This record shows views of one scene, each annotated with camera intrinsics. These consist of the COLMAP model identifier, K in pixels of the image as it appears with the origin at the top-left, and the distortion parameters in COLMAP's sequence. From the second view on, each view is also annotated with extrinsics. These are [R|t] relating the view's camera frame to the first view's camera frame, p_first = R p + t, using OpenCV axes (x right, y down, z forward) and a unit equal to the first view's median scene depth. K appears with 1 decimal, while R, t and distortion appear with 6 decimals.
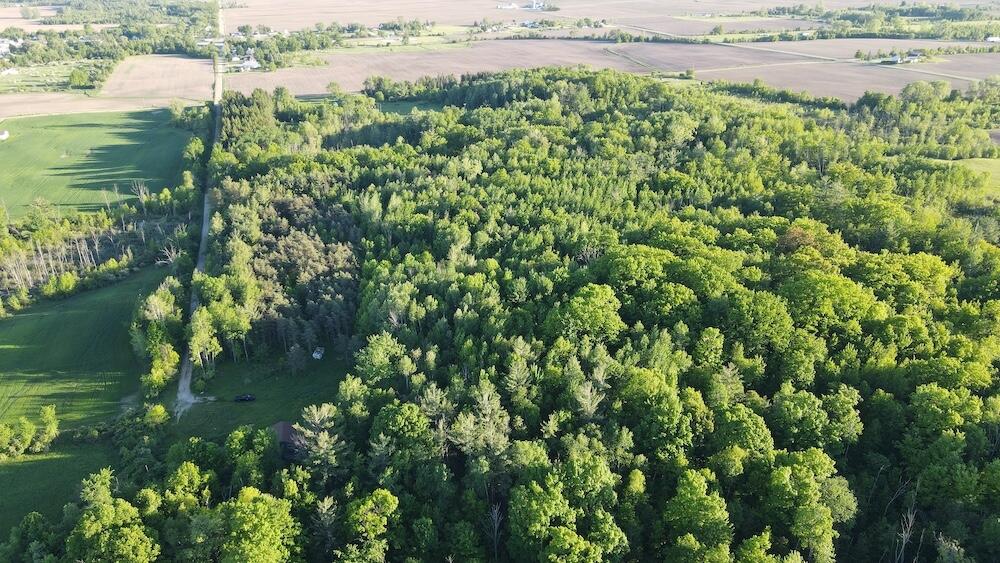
lens RADIAL K [[744.8, 0, 498.8], [0, 744.8, 271.5], [0, 0, 1]] dist [0.008213, 0.017694]
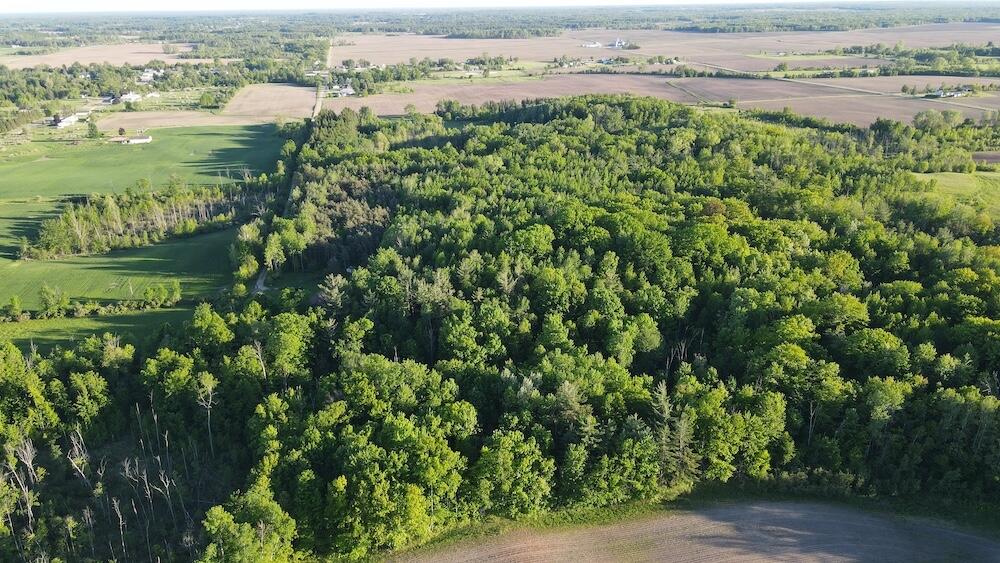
lens RADIAL K [[744.8, 0, 503.3], [0, 744.8, 287.1], [0, 0, 1]] dist [0.008213, 0.017694]
pose [[0.991572, 0.045002, -0.121493, 0.116182], [-0.048734, 0.998421, -0.027921, 0.087150], [0.120045, 0.033607, 0.992199, -0.201936]]
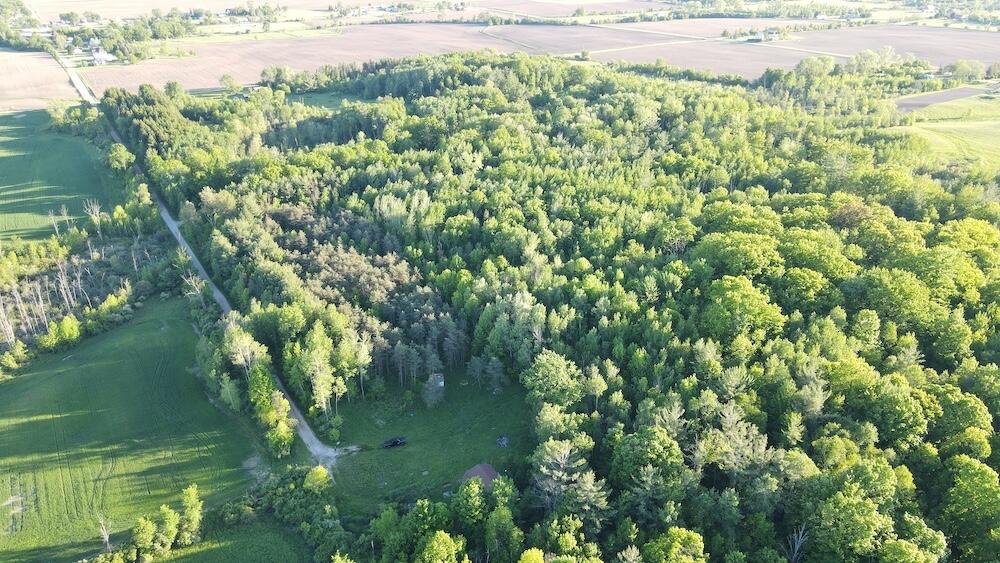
lens RADIAL K [[744.8, 0, 493.7], [0, 744.8, 280.5], [0, 0, 1]] dist [0.008213, 0.017694]
pose [[0.972639, -0.090437, 0.213995, -0.183861], [0.083937, 0.995696, 0.039291, -0.020082], [-0.216627, -0.020254, 0.976044, 0.059847]]
